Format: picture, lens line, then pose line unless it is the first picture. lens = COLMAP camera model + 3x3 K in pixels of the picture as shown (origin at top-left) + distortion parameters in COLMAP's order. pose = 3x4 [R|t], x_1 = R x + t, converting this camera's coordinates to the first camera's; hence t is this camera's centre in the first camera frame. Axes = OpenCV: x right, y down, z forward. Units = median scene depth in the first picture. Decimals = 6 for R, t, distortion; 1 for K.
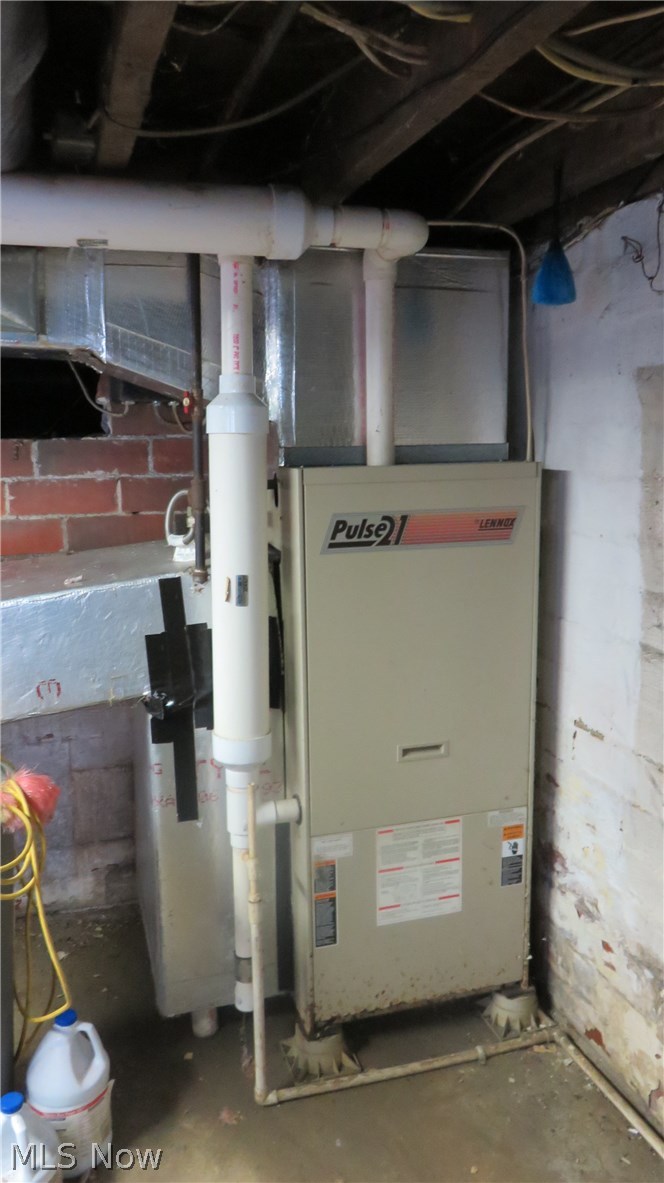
lens RADIAL K [[922.9, 0, 332.0], [0, 922.9, 591.5], [0, 0, 1]] dist [-0.001037, 0.000198]
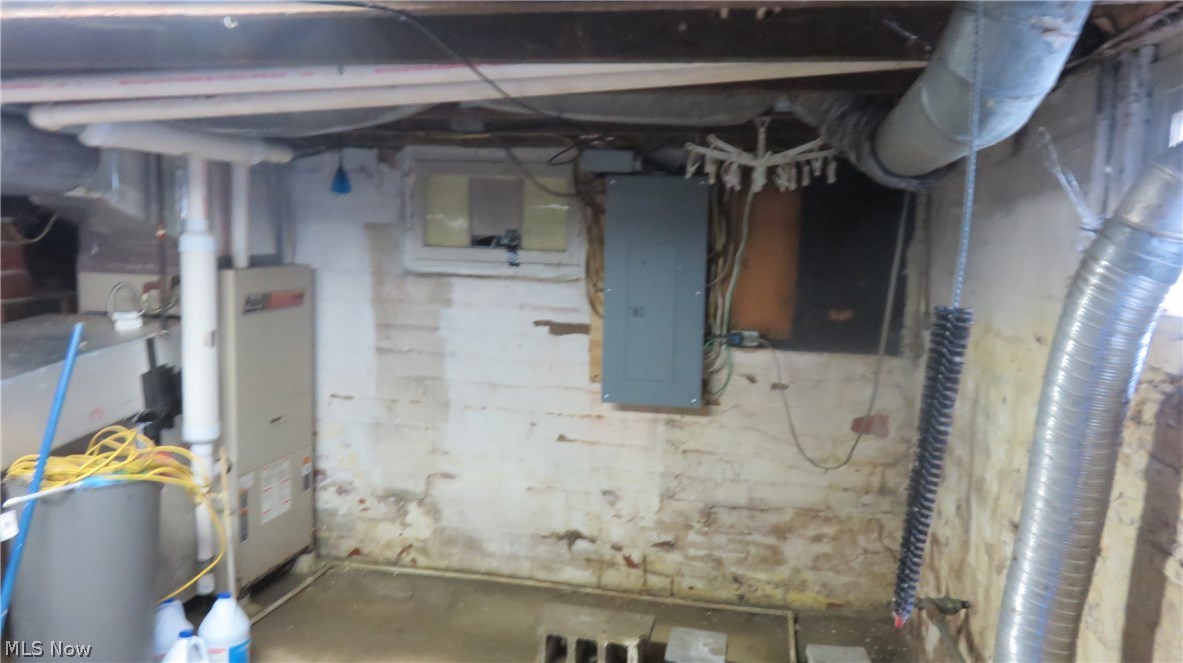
lens RADIAL K [[922.9, 0, 591.5], [0, 922.9, 331.5], [0, 0, 1]] dist [-0.001037, 0.000198]
pose [[0.500095, -0.073911, 0.862810, -1.169586], [0.117833, 0.992892, 0.016757, 0.038567], [-0.857916, 0.093288, 0.505250, -0.493715]]
